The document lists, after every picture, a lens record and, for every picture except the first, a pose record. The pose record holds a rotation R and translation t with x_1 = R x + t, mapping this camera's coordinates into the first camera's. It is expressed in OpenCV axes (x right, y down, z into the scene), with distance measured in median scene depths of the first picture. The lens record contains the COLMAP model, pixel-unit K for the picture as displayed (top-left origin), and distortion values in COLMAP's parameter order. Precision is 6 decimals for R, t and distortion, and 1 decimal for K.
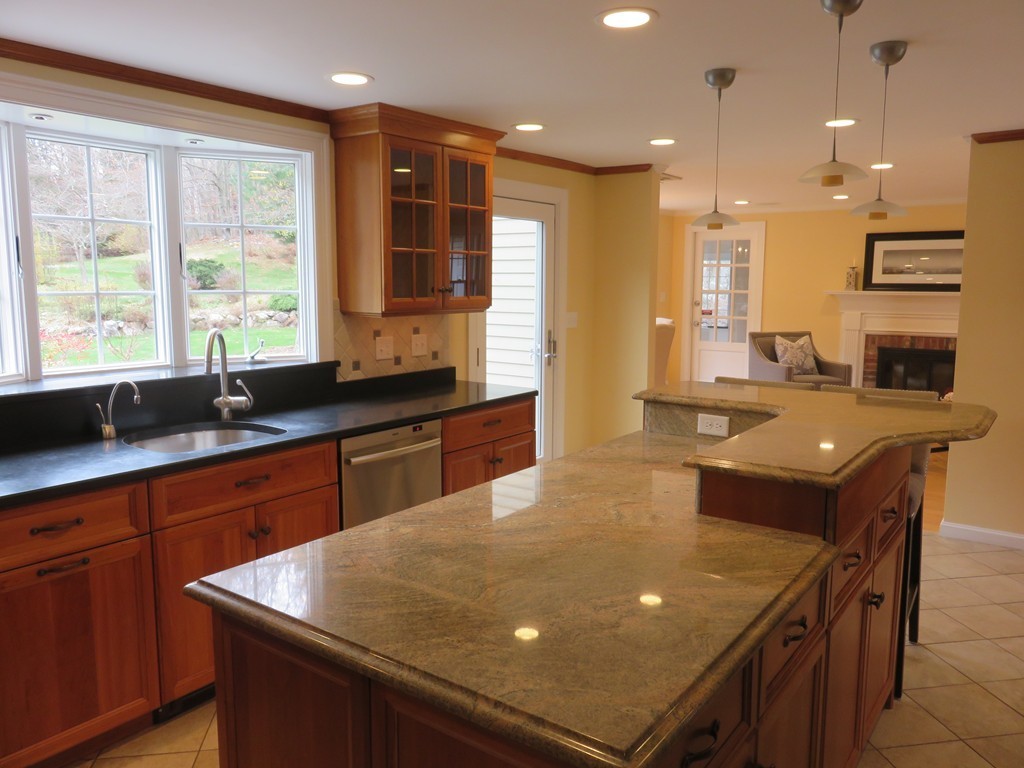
lens RADIAL K [[772.9, 0, 515.5], [0, 772.9, 380.3], [0, 0, 1]] dist [-0.001037, -0.001023]
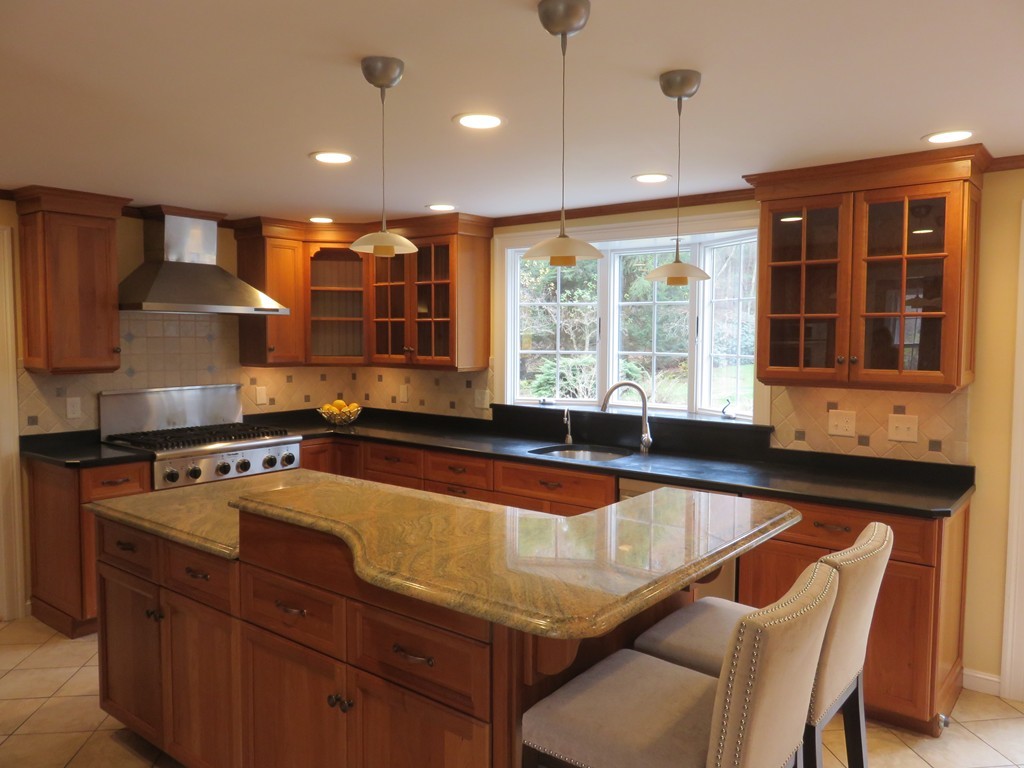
lens RADIAL K [[772.9, 0, 515.5], [0, 772.9, 380.3], [0, 0, 1]] dist [-0.001037, -0.001023]
pose [[-0.043989, 0.054672, -0.997535, 0.792931], [-0.132017, 0.989427, 0.060050, -0.101344], [0.990271, 0.134333, -0.036306, 0.695588]]
